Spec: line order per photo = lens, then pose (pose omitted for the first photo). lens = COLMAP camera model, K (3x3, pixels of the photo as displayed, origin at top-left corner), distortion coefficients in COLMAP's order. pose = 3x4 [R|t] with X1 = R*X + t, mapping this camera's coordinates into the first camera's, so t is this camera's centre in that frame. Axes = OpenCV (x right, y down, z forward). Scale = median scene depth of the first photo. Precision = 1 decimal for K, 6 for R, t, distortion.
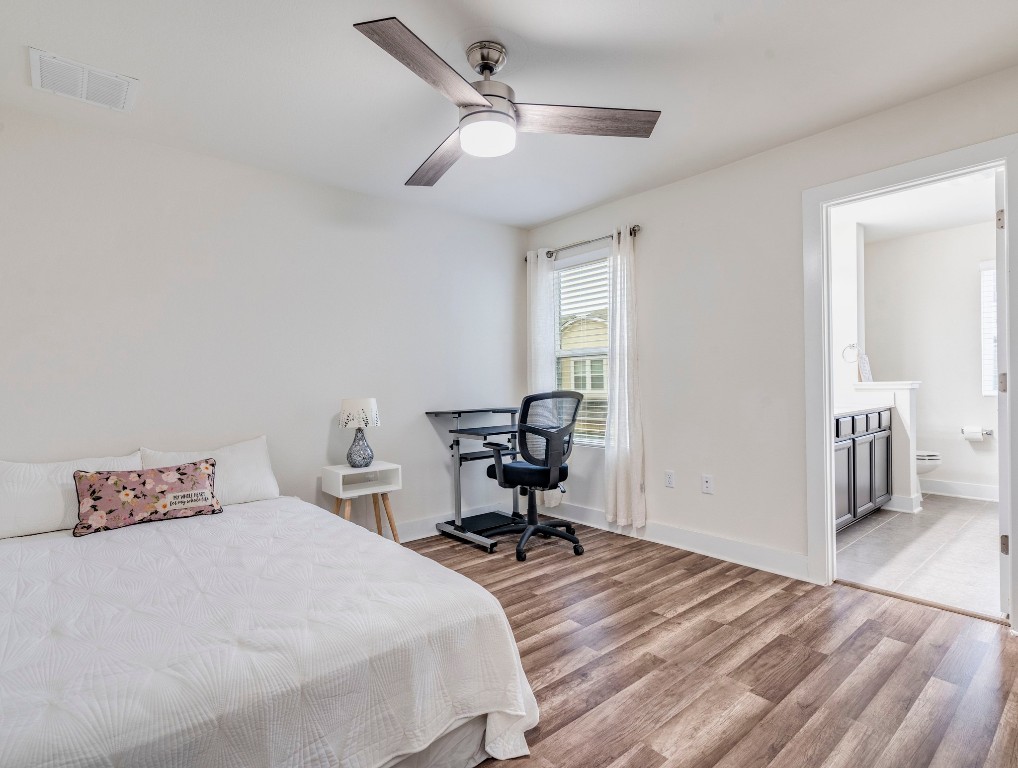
lens RADIAL K [[526.6, 0, 509.3], [0, 526.6, 380.3], [0, 0, 1]] dist [-0.000762, -0.000030]
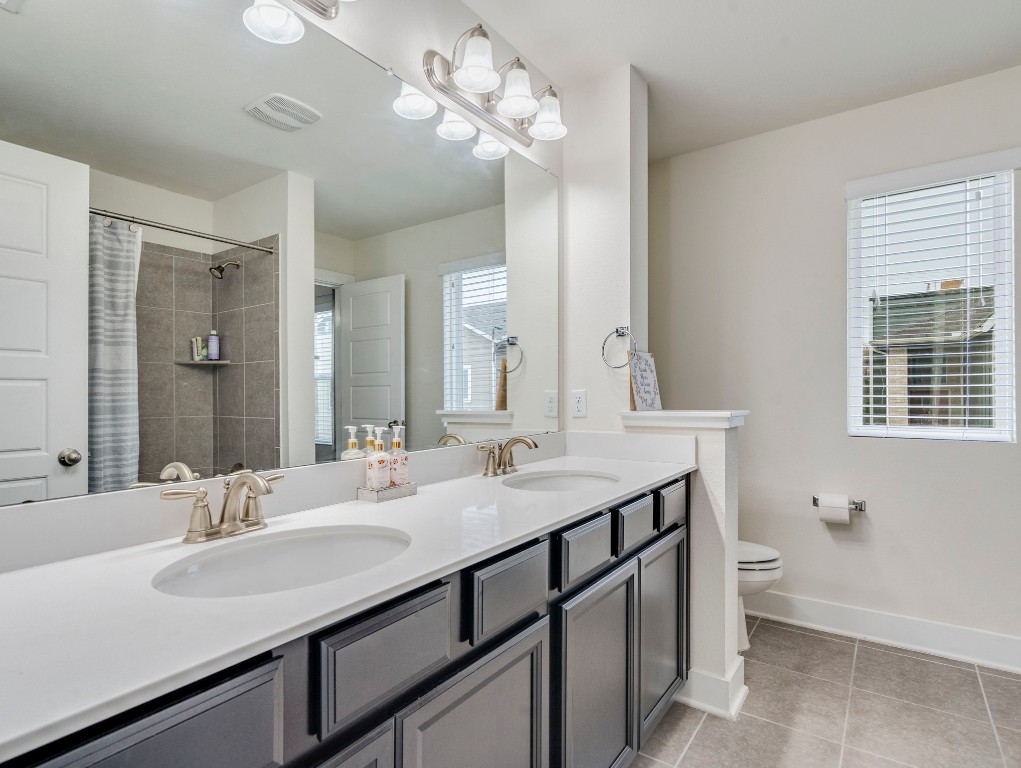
lens RADIAL K [[528.2, 0, 510.4], [0, 528.2, 388.5], [0, 0, 1]] dist [-0.000762, -0.000030]
pose [[0.971537, 0.008807, 0.236723, 0.479748], [-0.008994, 0.999960, -0.000290, -0.016577], [-0.236716, -0.001848, 0.971577, 0.612577]]
